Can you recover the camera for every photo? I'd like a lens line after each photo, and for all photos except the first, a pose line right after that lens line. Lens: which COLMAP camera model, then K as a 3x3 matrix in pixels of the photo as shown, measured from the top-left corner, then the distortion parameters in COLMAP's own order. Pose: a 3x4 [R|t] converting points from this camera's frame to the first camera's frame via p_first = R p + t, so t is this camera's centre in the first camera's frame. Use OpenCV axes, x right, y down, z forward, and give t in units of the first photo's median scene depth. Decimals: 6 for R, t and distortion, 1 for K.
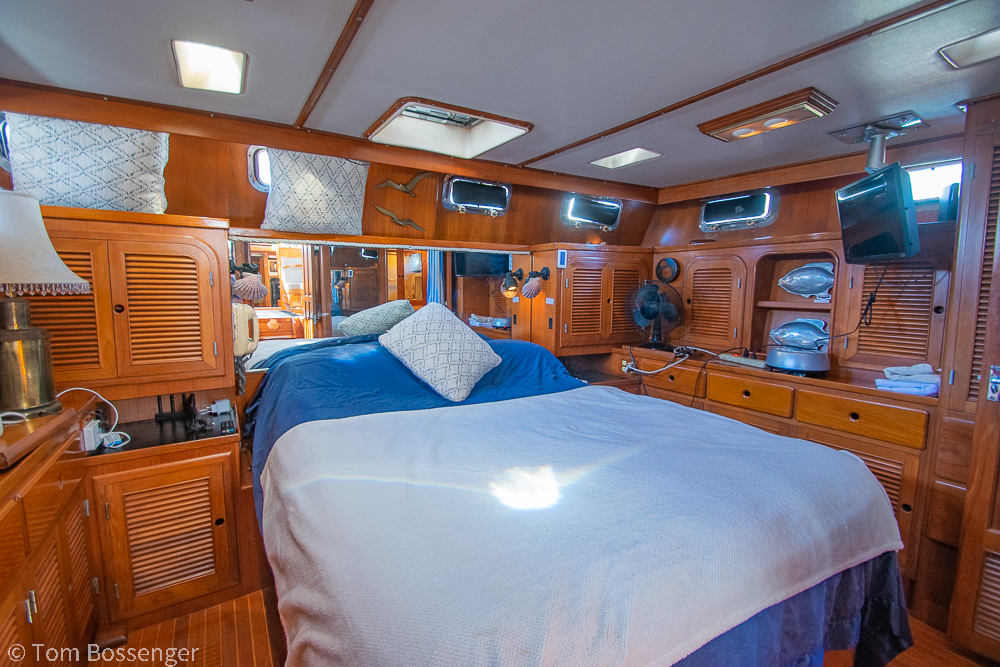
lens RADIAL K [[441.2, 0, 484.2], [0, 441.2, 335.5], [0, 0, 1]] dist [0.011254, -0.014028]
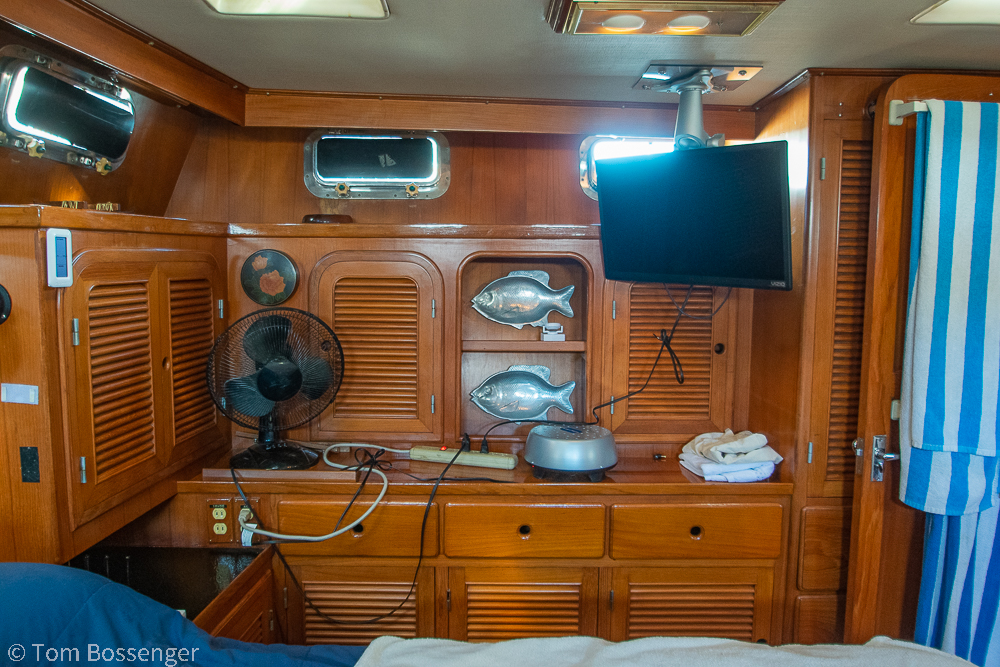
lens RADIAL K [[725.3, 0, 481.5], [0, 725.3, 331.6], [0, 0, 1]] dist [-0.080018, 0.089288]
pose [[0.504558, -0.090019, 0.858672, -0.140314], [0.090522, 0.994584, 0.051076, -0.151163], [-0.858619, 0.051958, 0.509974, 0.611707]]
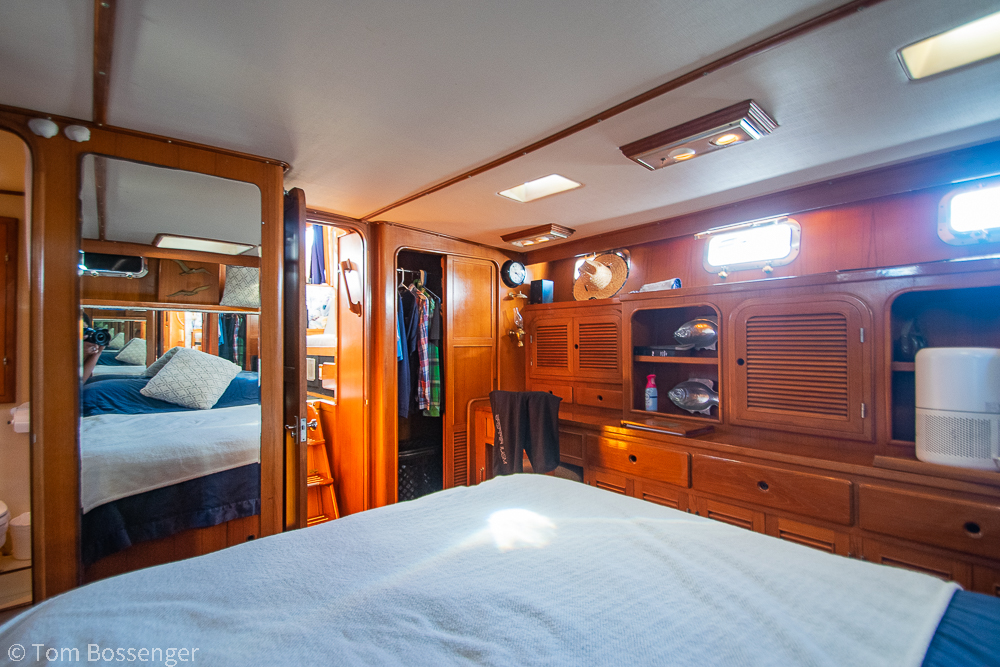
lens RADIAL K [[464.5, 0, 492.9], [0, 464.5, 336.3], [0, 0, 1]] dist [-0.000148, -0.000352]
pose [[-0.984151, -0.005655, -0.177244, 0.190306], [-0.022416, 0.995441, 0.092707, -0.109767], [0.175912, 0.095211, -0.979791, 1.024607]]
